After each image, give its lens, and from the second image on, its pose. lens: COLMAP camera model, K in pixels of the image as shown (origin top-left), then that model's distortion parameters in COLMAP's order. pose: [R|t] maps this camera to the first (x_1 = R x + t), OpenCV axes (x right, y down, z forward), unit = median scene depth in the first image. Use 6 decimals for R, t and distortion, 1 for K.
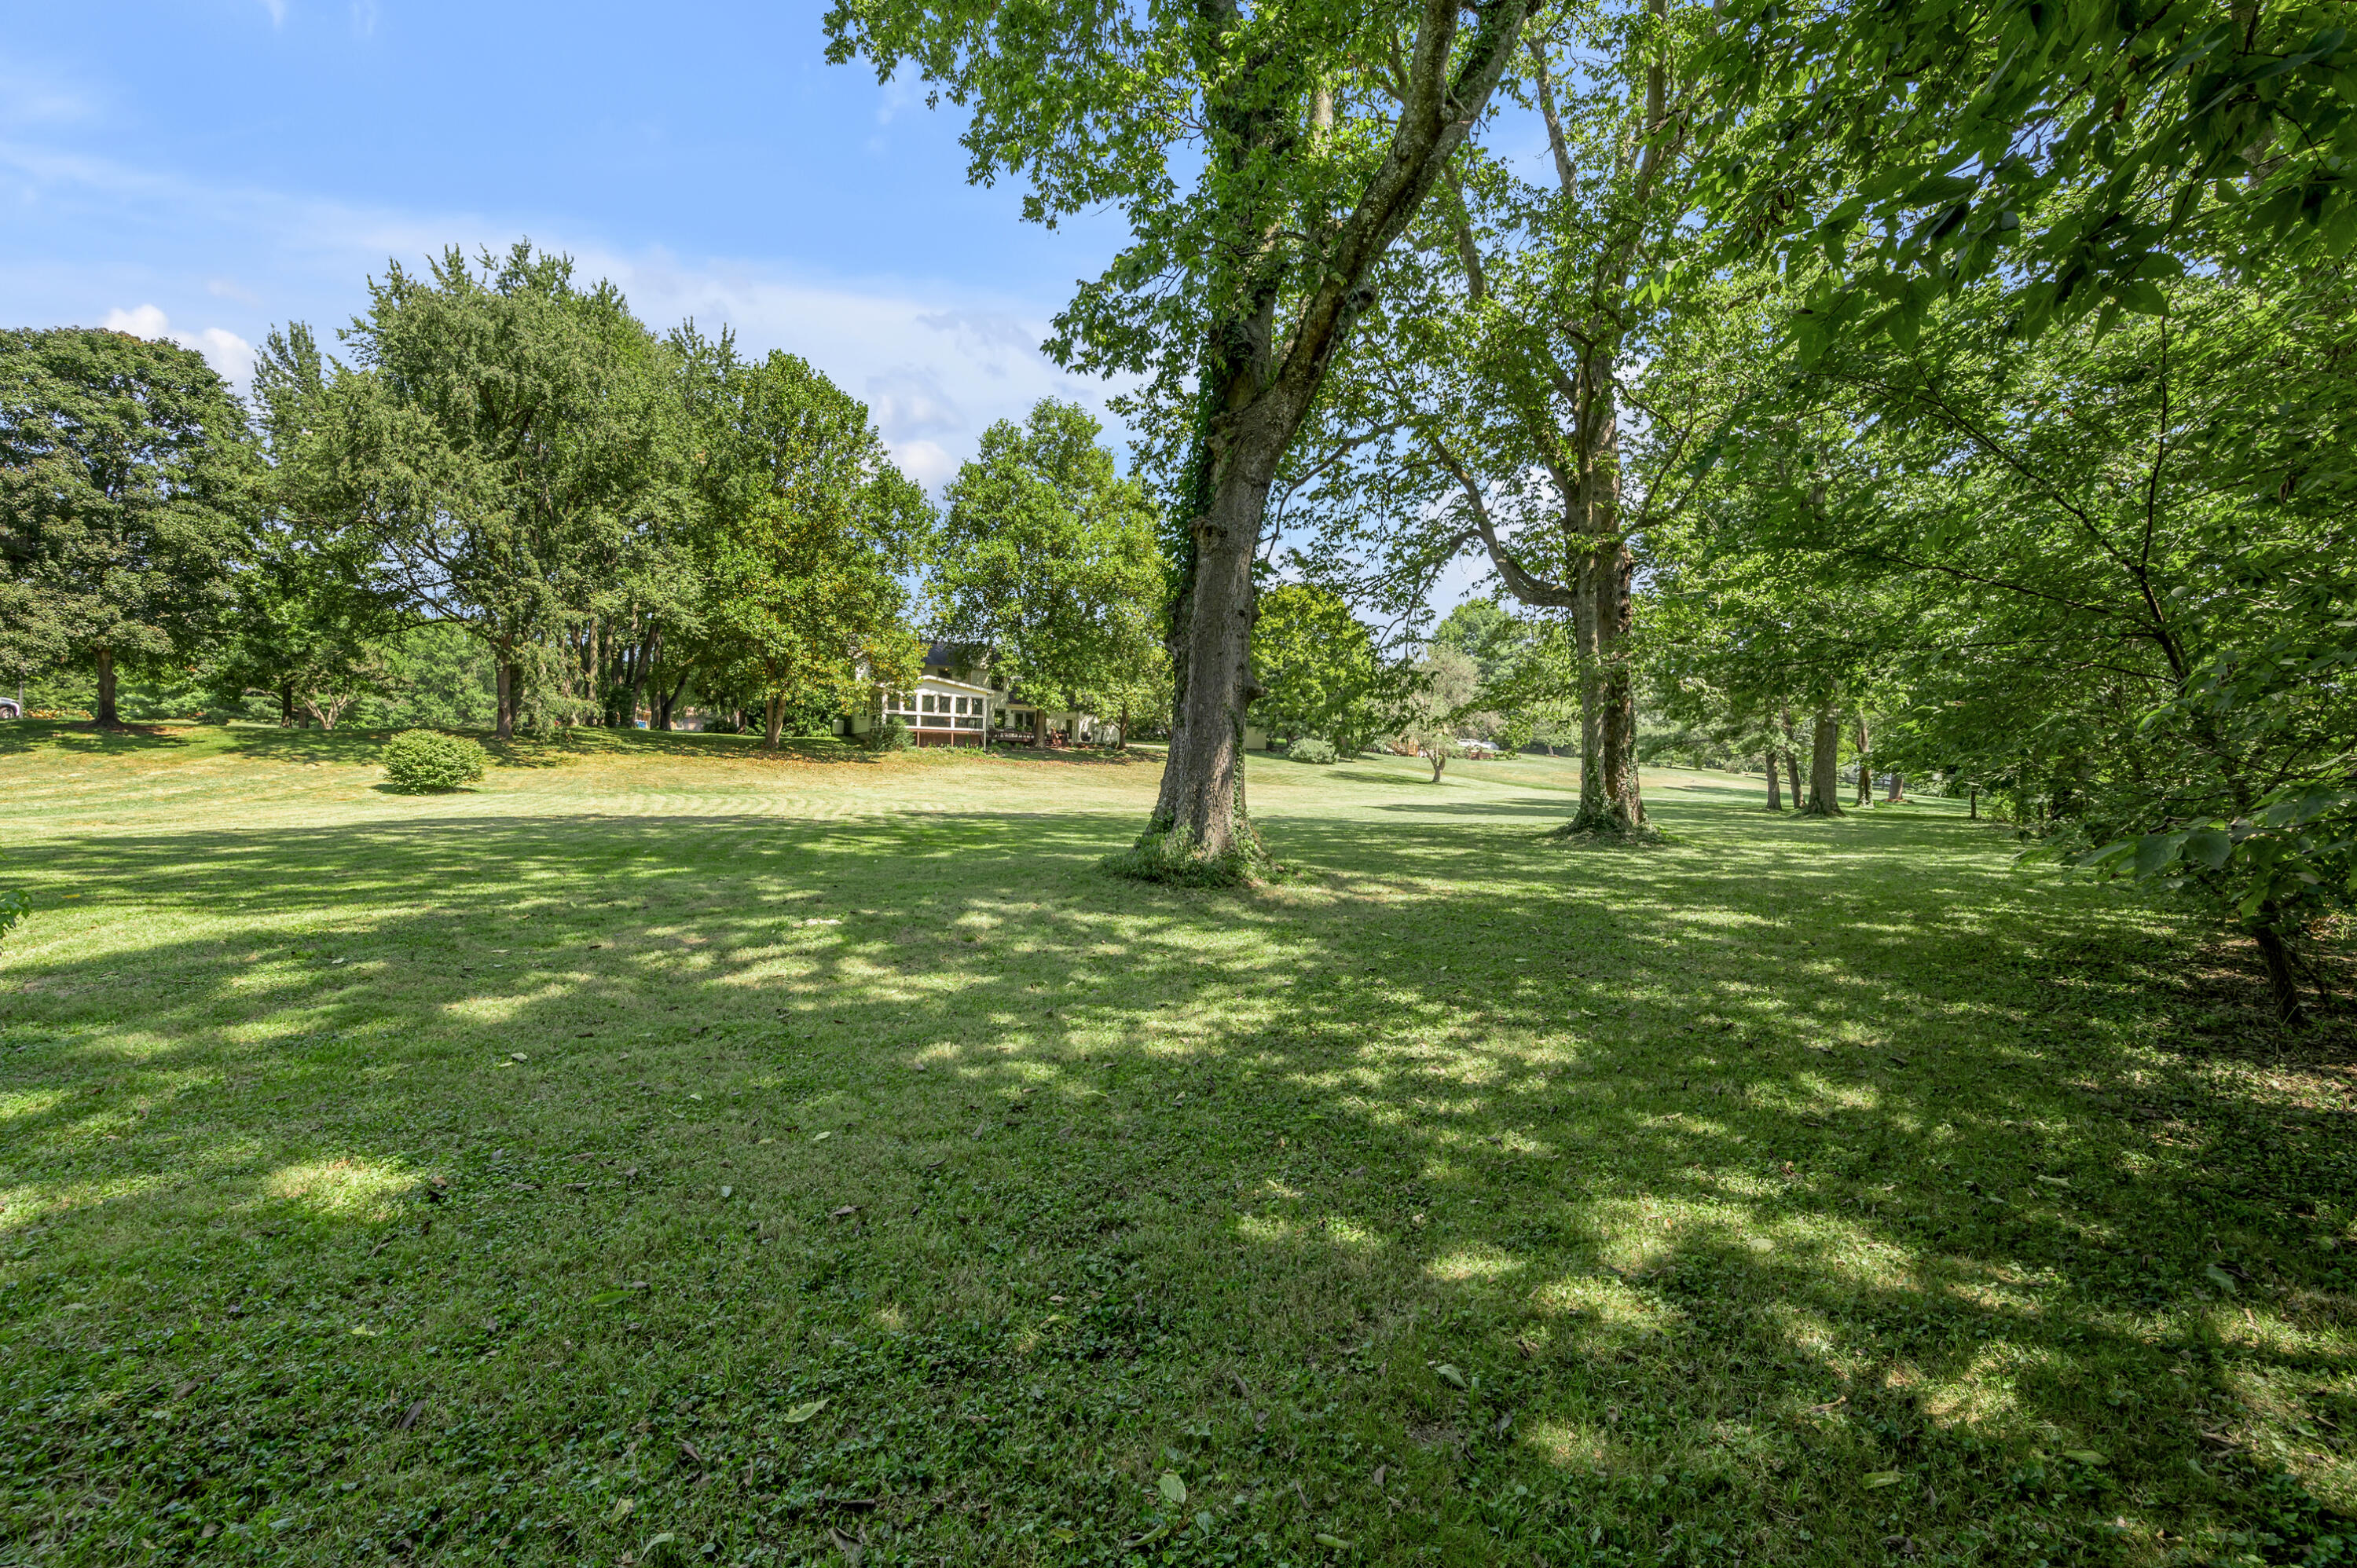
lens RADIAL K [[949.8, 0, 1167.2], [0, 949.8, 787.5], [0, 0, 1]] dist [-0.004407, -0.000186]
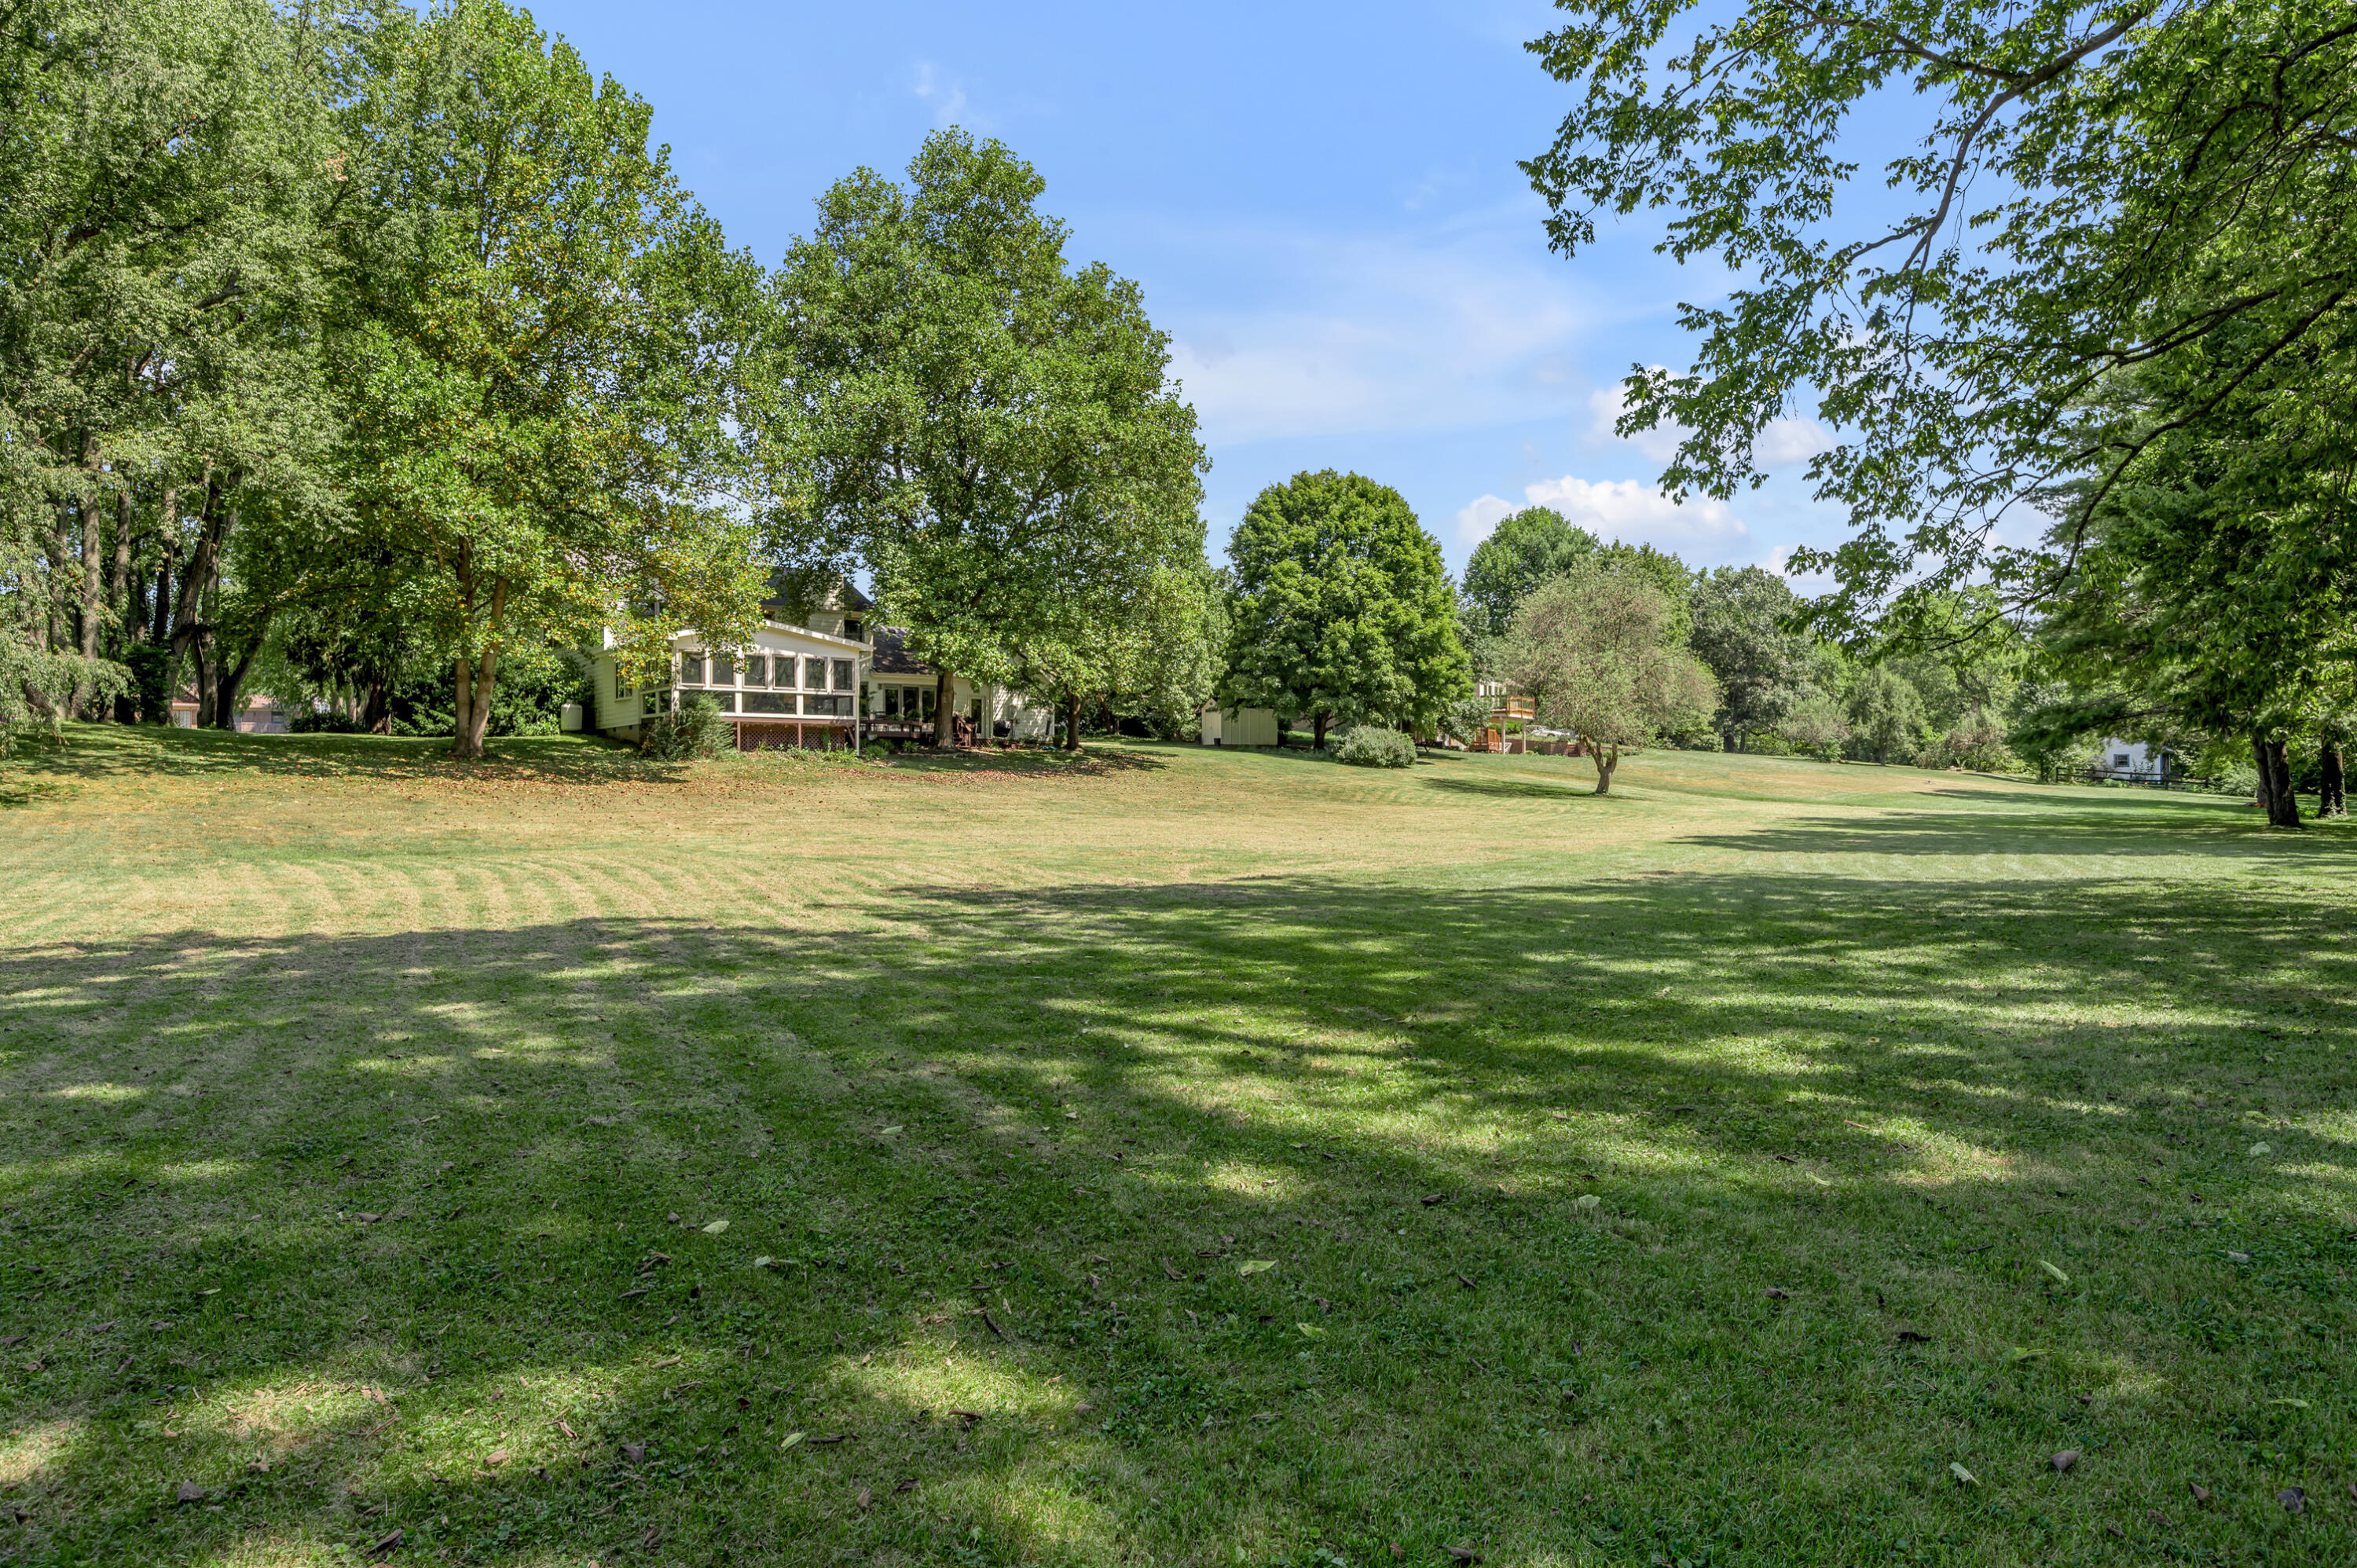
lens RADIAL K [[1404.4, 0, 1156.2], [0, 1404.4, 786.6], [0, 0, 1]] dist [-0.017274, -0.000878]
pose [[0.991636, -0.022206, 0.127143, -0.128729], [0.024106, 0.999619, -0.013418, -0.005950], [-0.126796, 0.016371, 0.991794, 0.180607]]
